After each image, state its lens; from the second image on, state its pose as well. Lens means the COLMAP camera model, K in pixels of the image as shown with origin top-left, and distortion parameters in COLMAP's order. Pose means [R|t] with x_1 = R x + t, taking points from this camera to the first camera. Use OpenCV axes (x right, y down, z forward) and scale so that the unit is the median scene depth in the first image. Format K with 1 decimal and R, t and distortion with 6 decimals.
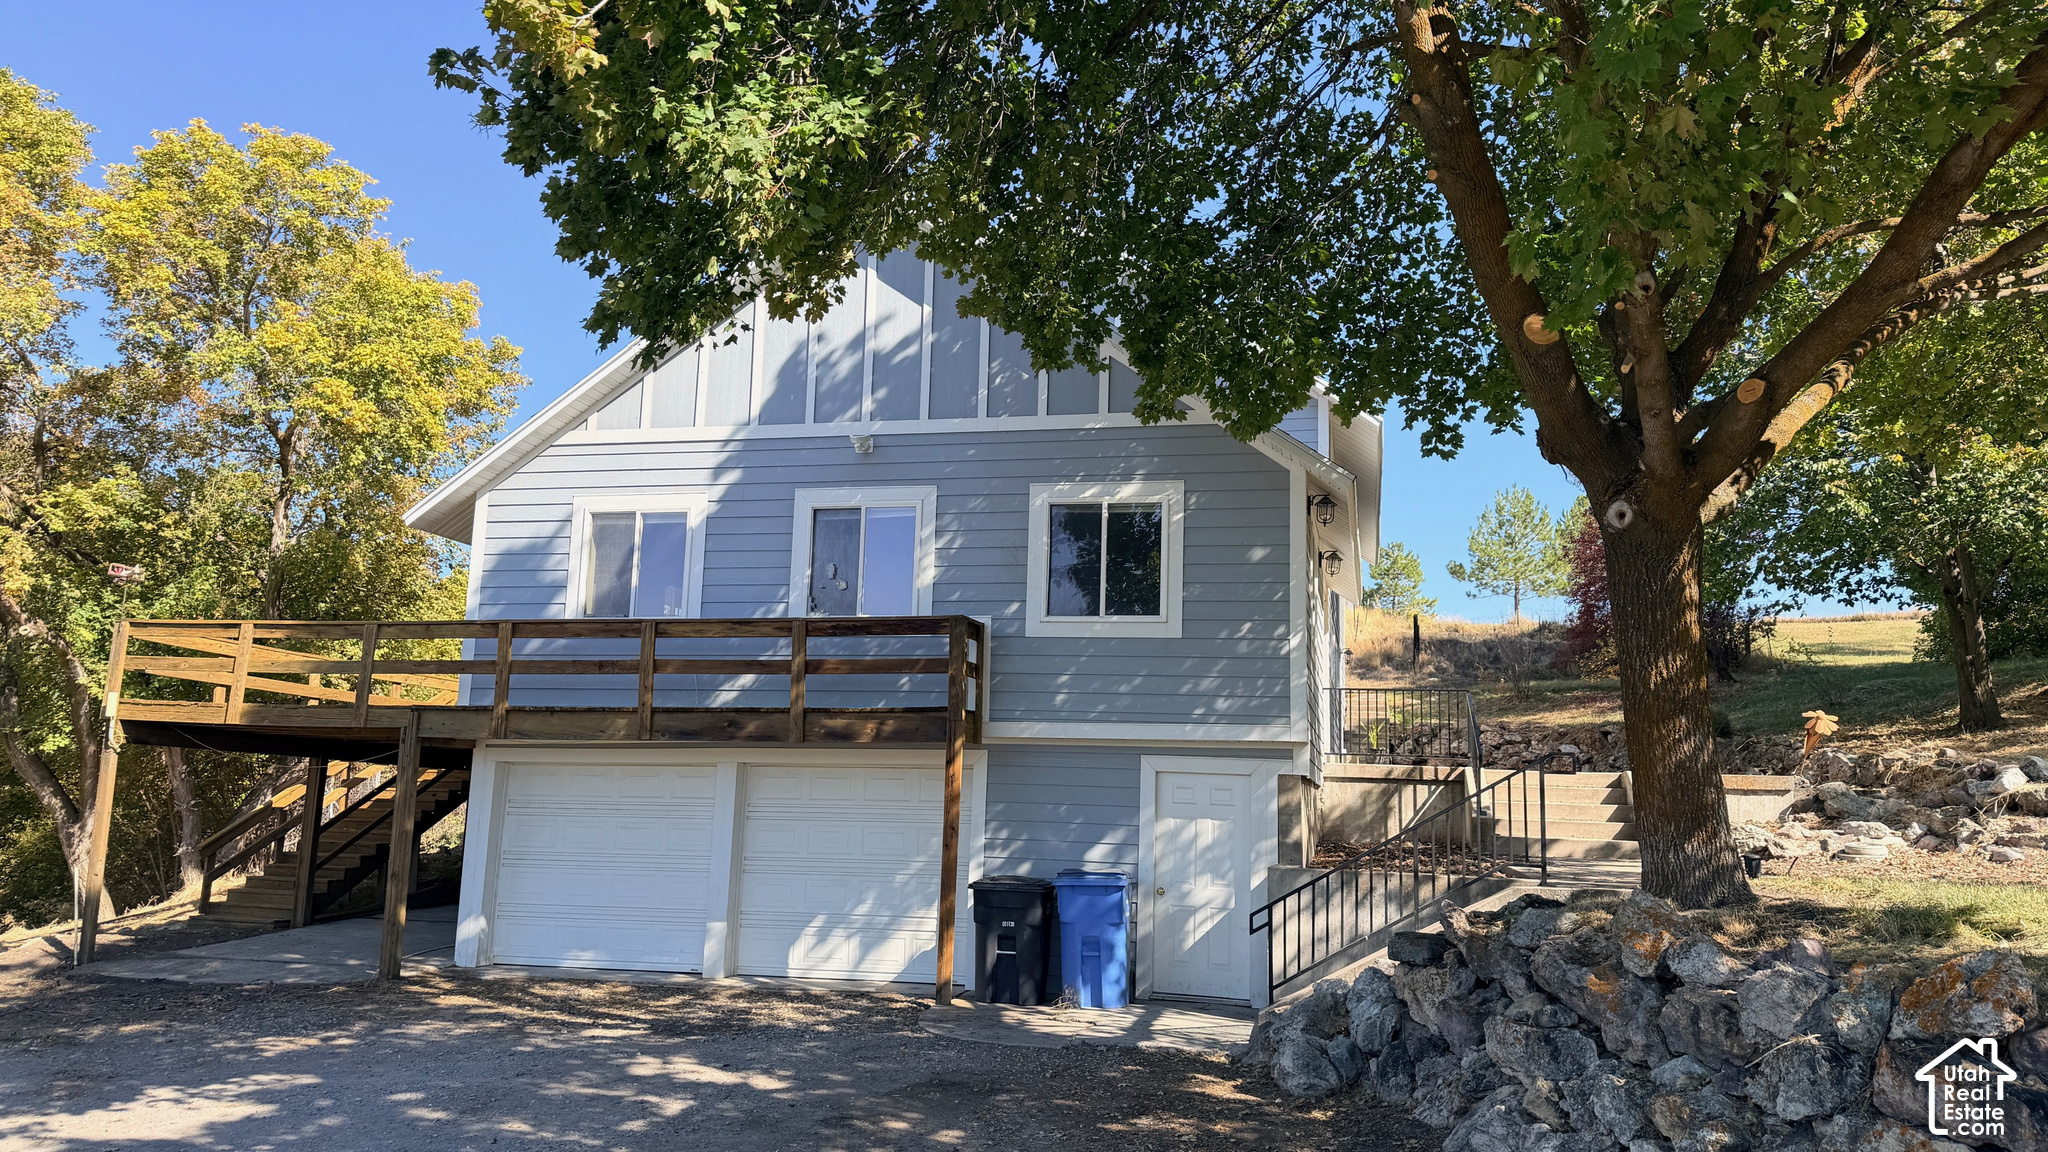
lens RADIAL K [[1355.6, 0, 1024.0], [0, 1355.6, 576.0], [0, 0, 1]] dist [0.006139, -0.041102]
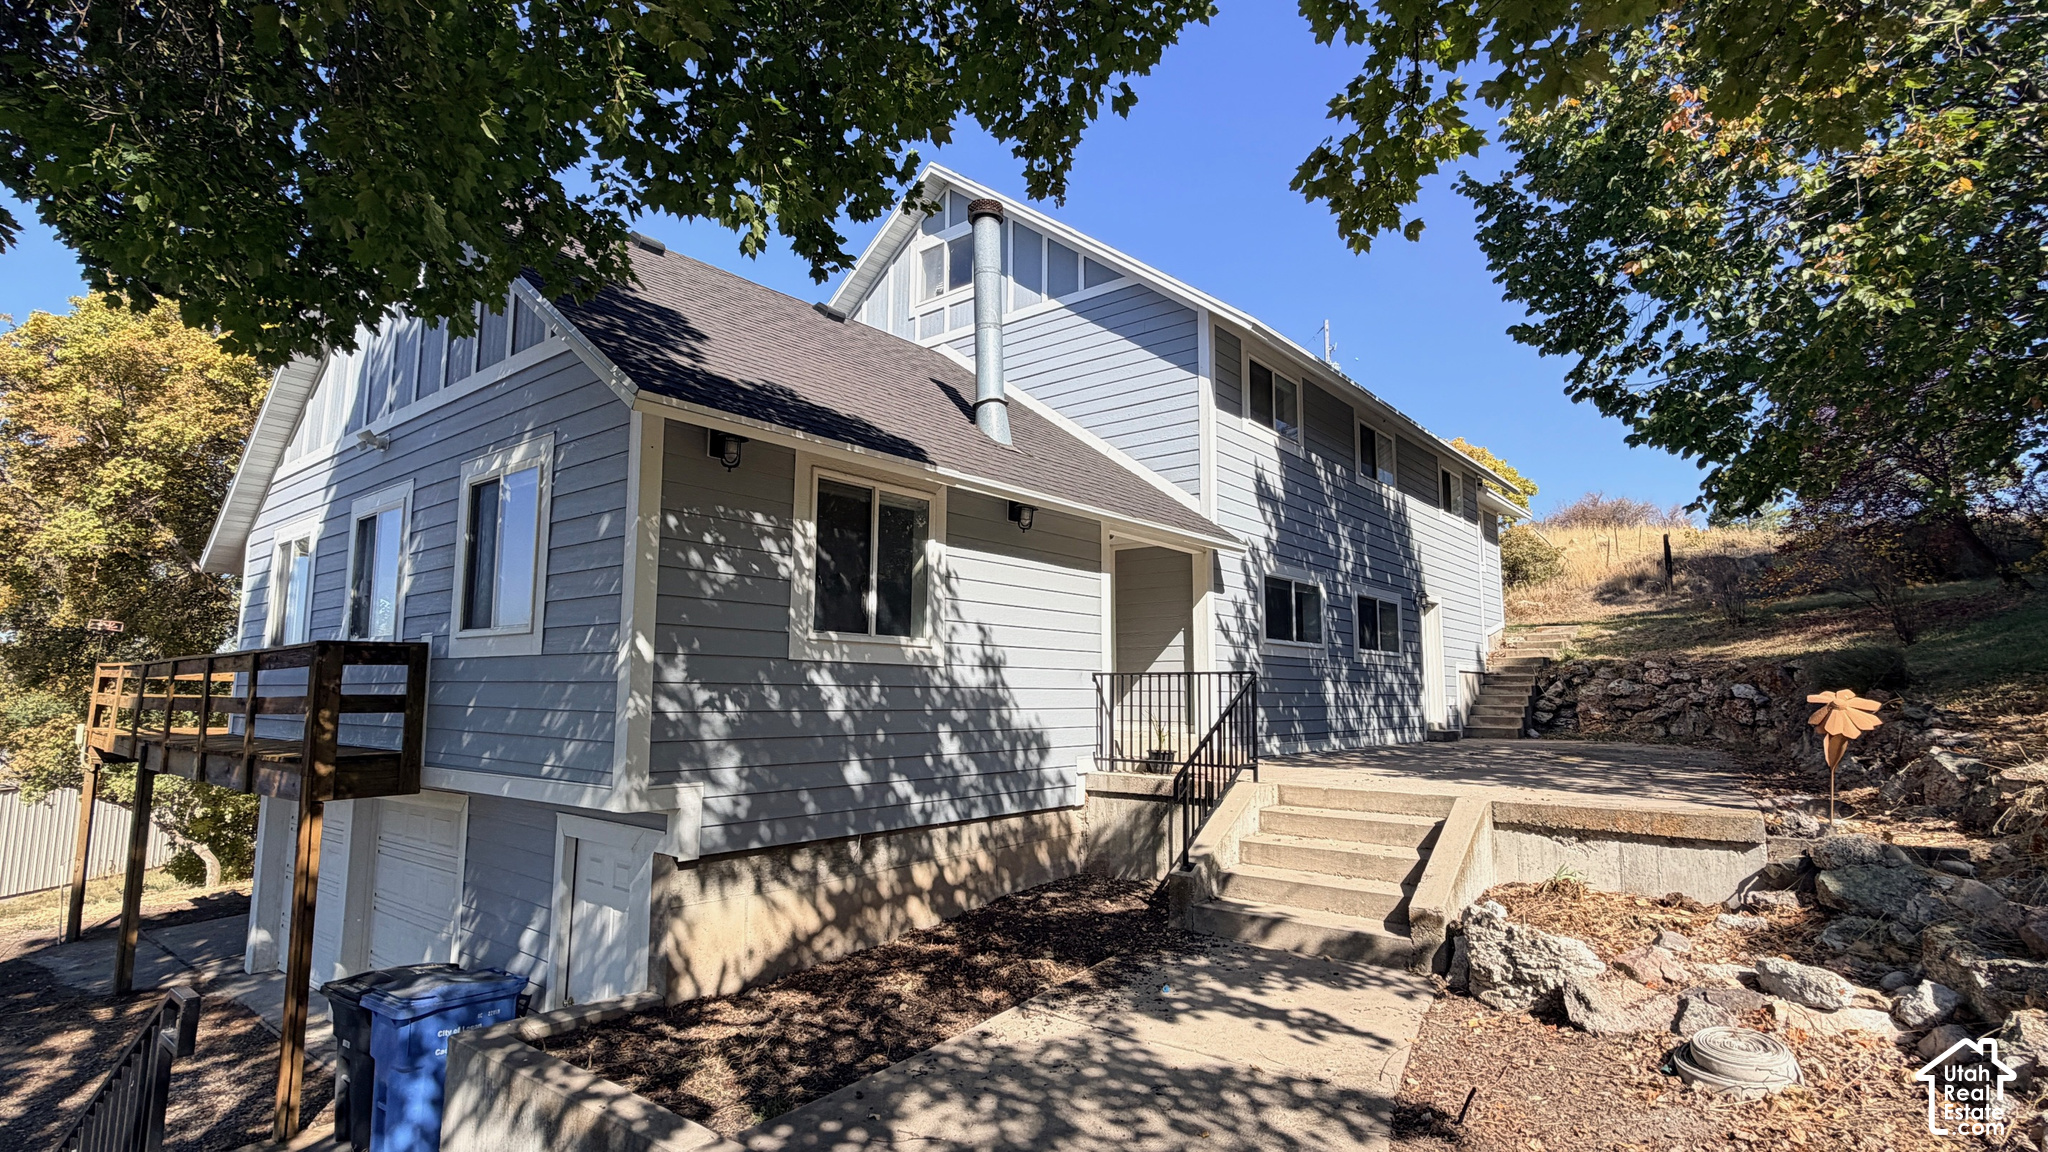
lens RADIAL K [[991.7, 0, 1024.0], [0, 991.7, 576.0], [0, 0, 1]] dist [-0.001723, -0.000628]
pose [[0.914389, -0.080447, -0.396763, 0.430959], [0.093474, 0.995529, 0.013571, 0.016296], [0.393897, -0.049497, 0.917821, 0.484019]]
